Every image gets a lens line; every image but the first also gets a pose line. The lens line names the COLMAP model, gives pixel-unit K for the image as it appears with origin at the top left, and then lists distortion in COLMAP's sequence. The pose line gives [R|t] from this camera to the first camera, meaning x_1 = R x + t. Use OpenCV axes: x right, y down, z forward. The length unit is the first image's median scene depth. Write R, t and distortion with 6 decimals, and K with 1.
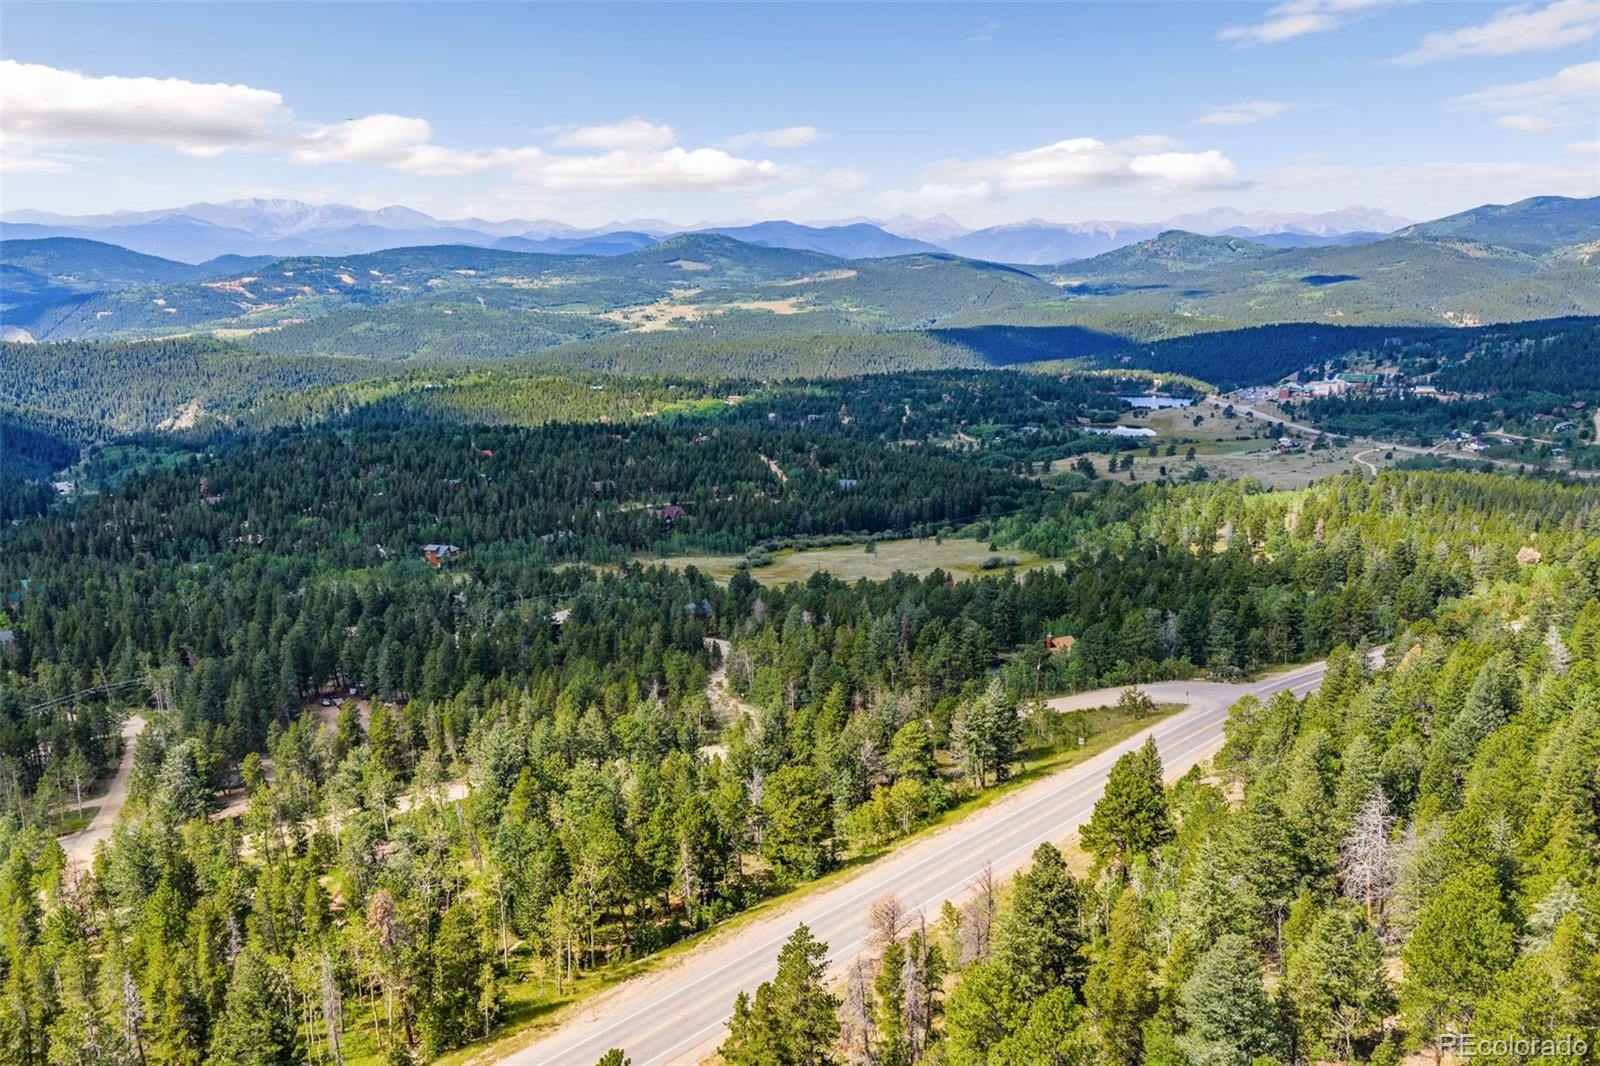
lens RADIAL K [[1310.6, 0, 803.4], [0, 1310.6, 537.5], [0, 0, 1]] dist [0.023223, -0.042173]
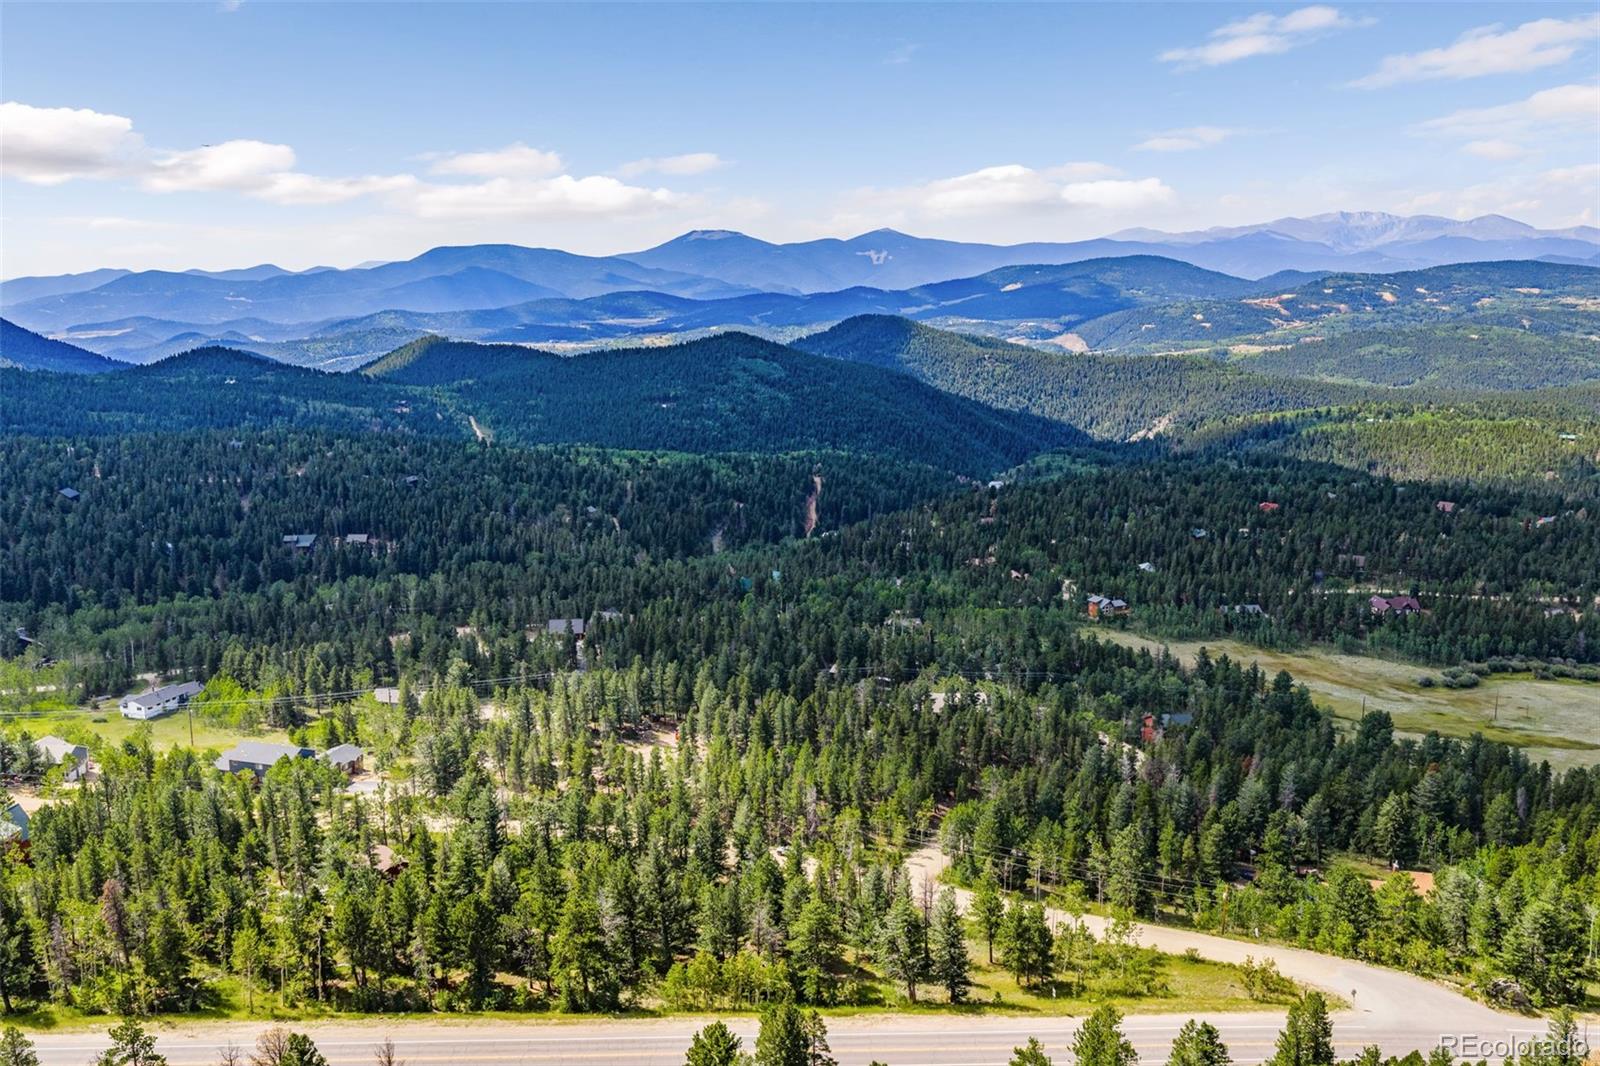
lens RADIAL K [[1310.6, 0, 803.4], [0, 1310.6, 537.5], [0, 0, 1]] dist [0.023223, -0.042173]
pose [[0.718326, 0.139437, -0.681590, 0.075522], [-0.145218, 0.988180, 0.049112, -0.017685], [0.680381, 0.063701, 0.730085, 0.030906]]
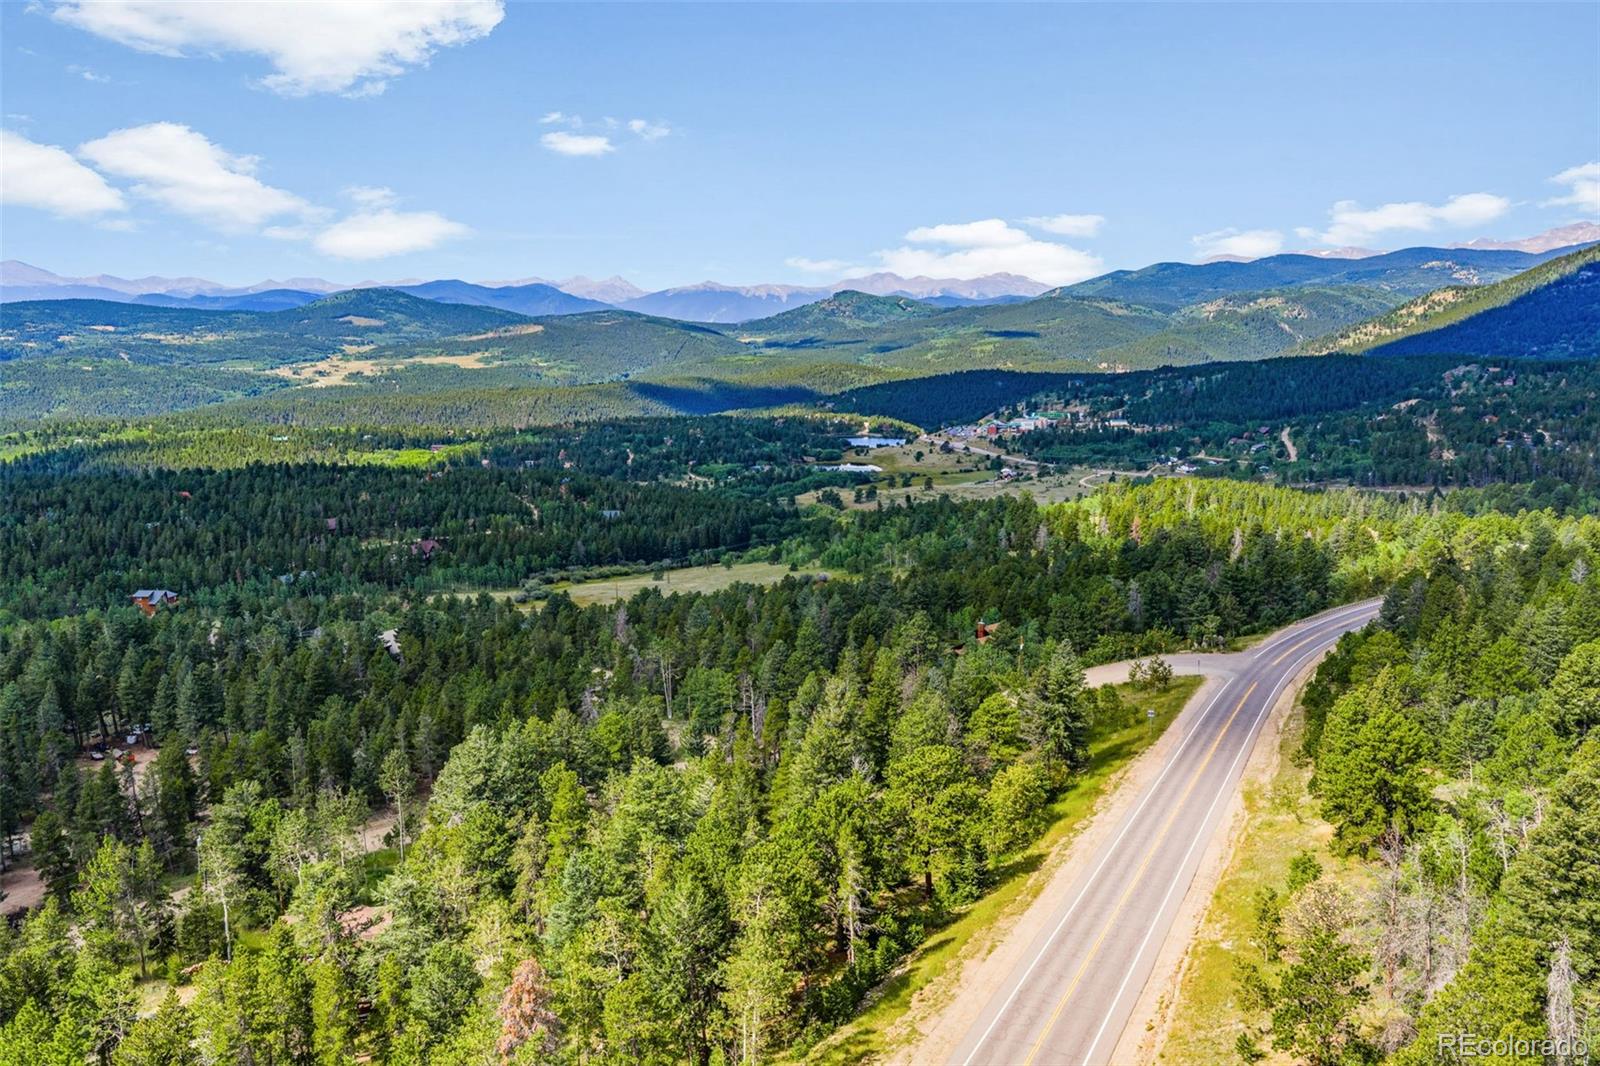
lens RADIAL K [[1310.6, 0, 803.4], [0, 1310.6, 537.5], [0, 0, 1]] dist [0.023223, -0.042173]
pose [[0.970721, -0.036944, 0.237353, -0.023368], [0.047875, 0.998034, -0.040453, 0.008201], [-0.235392, 0.050632, 0.970581, 0.029510]]
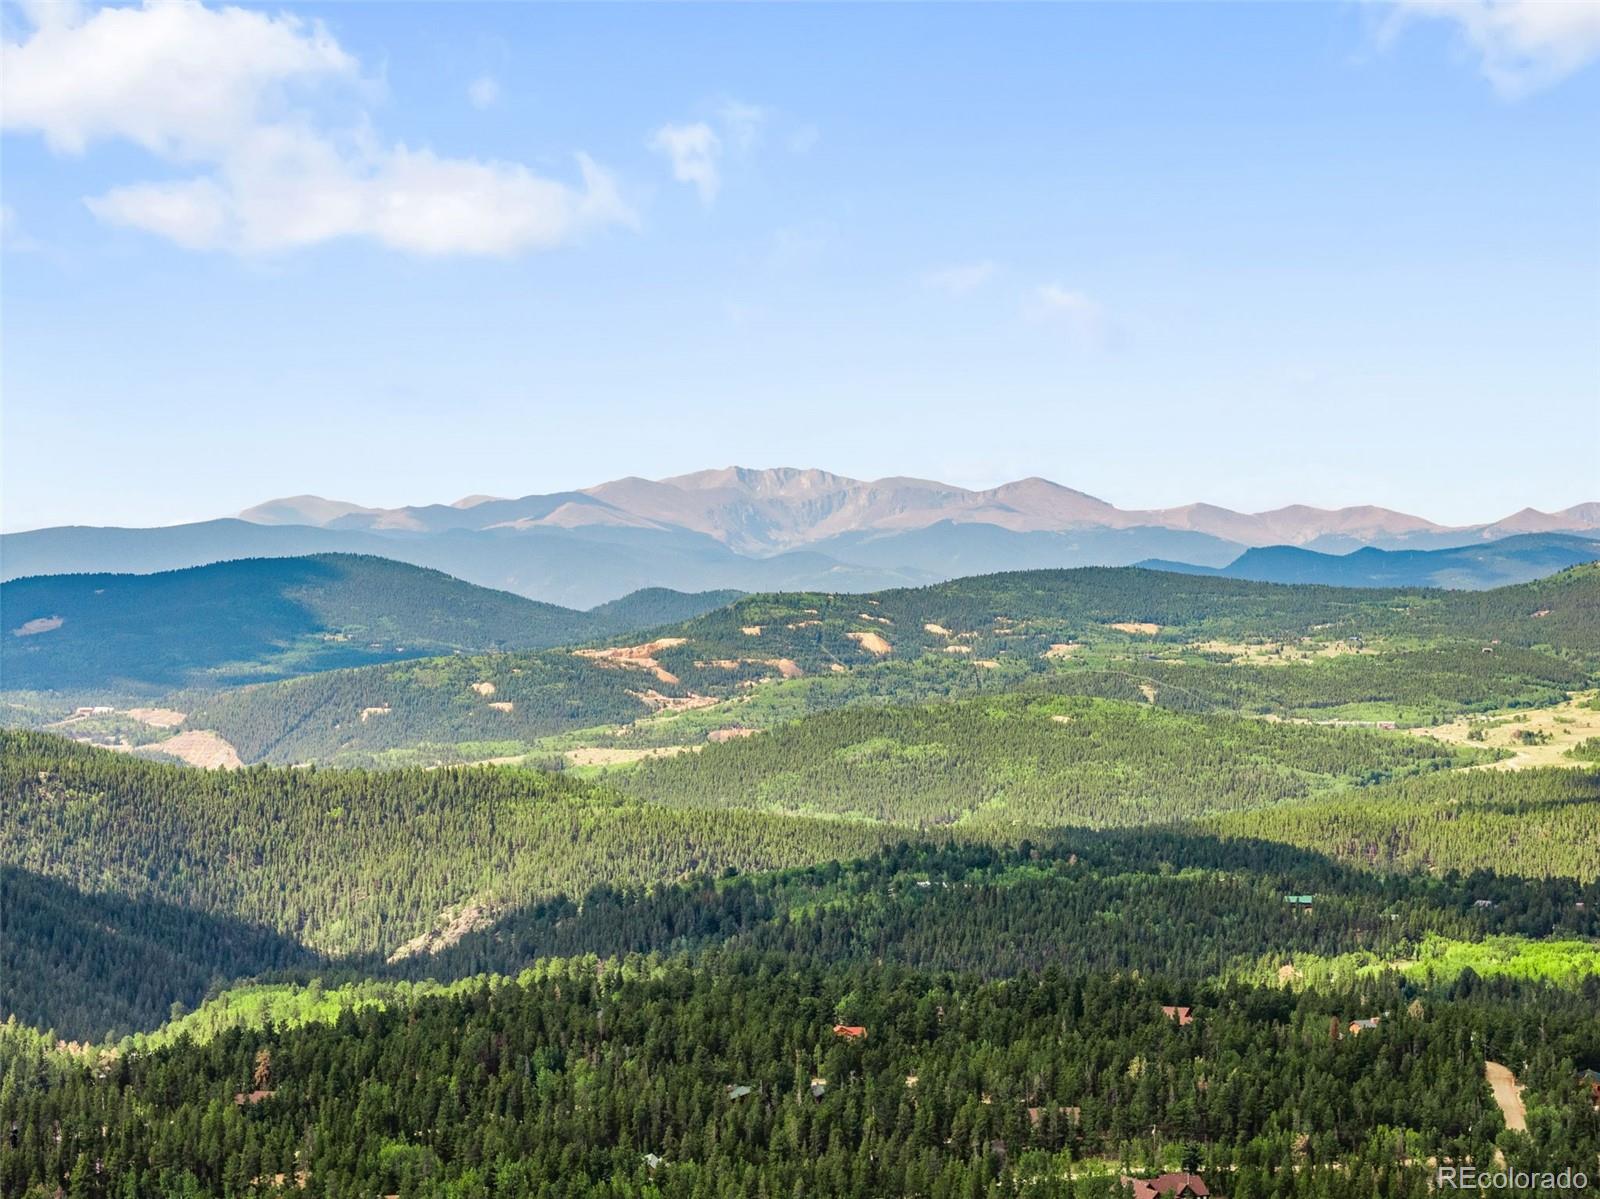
lens RADIAL K [[3204.9, 0, 800.0], [0, 3204.9, 599.5], [0, 0, 1]] dist [-0.328623, 2.435157]
pose [[0.932687, 0.001708, -0.360684, 0.059097], [-0.076196, 0.978354, -0.192402, 0.000484], [0.352548, 0.206933, 0.912627, -0.011803]]
